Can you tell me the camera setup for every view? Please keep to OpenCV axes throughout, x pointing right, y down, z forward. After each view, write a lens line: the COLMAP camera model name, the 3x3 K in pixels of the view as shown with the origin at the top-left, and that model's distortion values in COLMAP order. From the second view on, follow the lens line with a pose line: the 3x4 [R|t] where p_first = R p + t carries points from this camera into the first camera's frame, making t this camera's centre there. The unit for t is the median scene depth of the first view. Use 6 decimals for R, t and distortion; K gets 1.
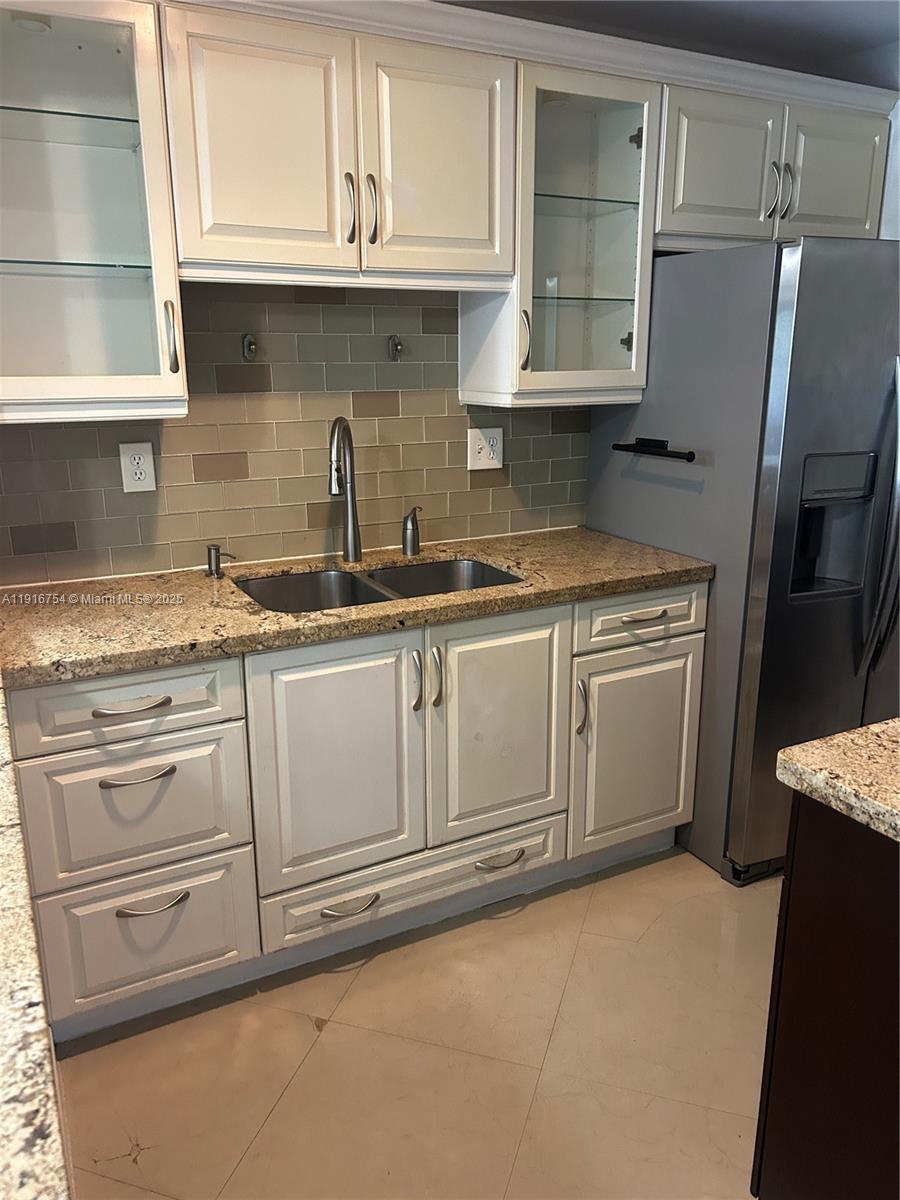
lens RADIAL K [[909.0, 0, 452.6], [0, 909.0, 603.7], [0, 0, 1]] dist [0.052527, -0.050528]
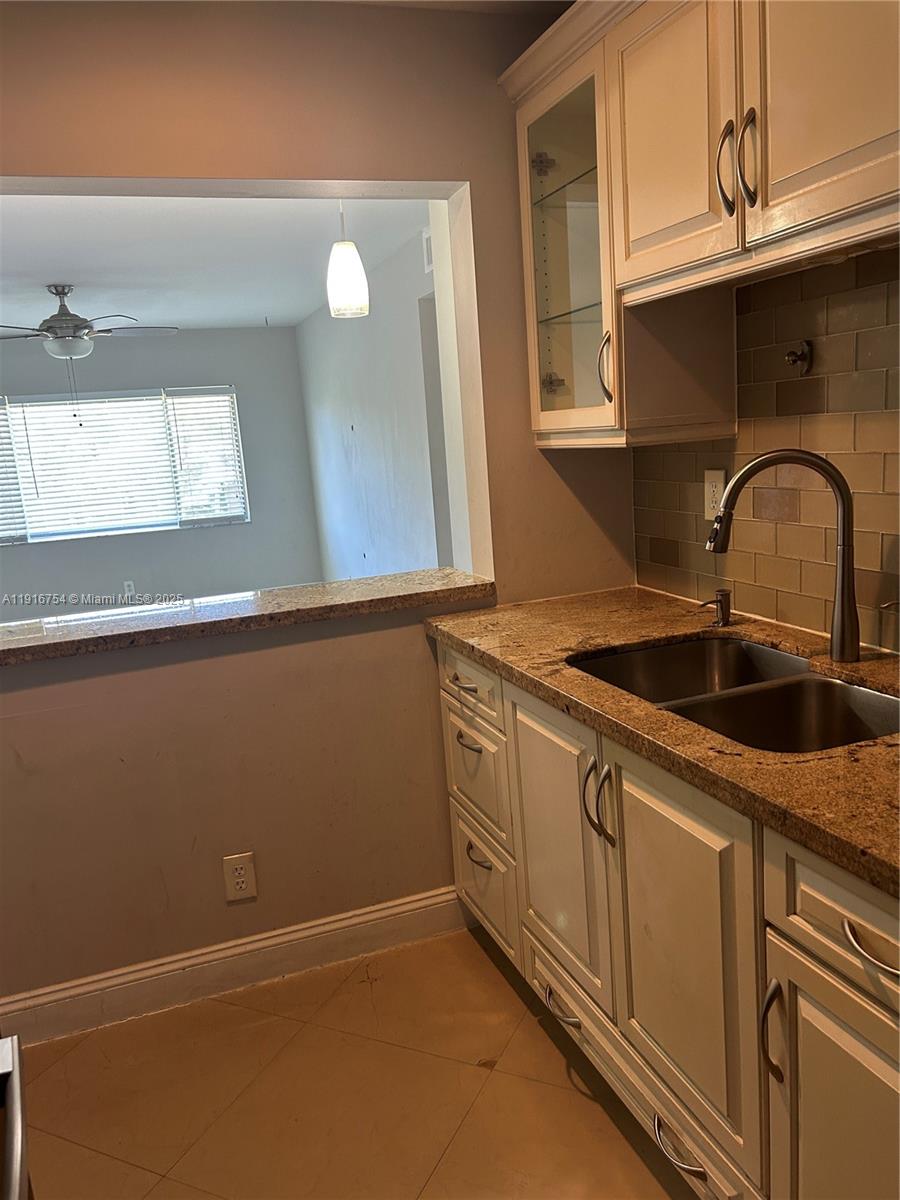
lens RADIAL K [[909.0, 0, 458.5], [0, 909.0, 600.5], [0, 0, 1]] dist [0.052527, -0.050528]
pose [[-0.132108, 0.199729, -0.970905, 0.697553], [-0.189723, 0.956286, 0.222537, -0.224206], [0.972909, 0.213602, -0.088440, 0.926207]]
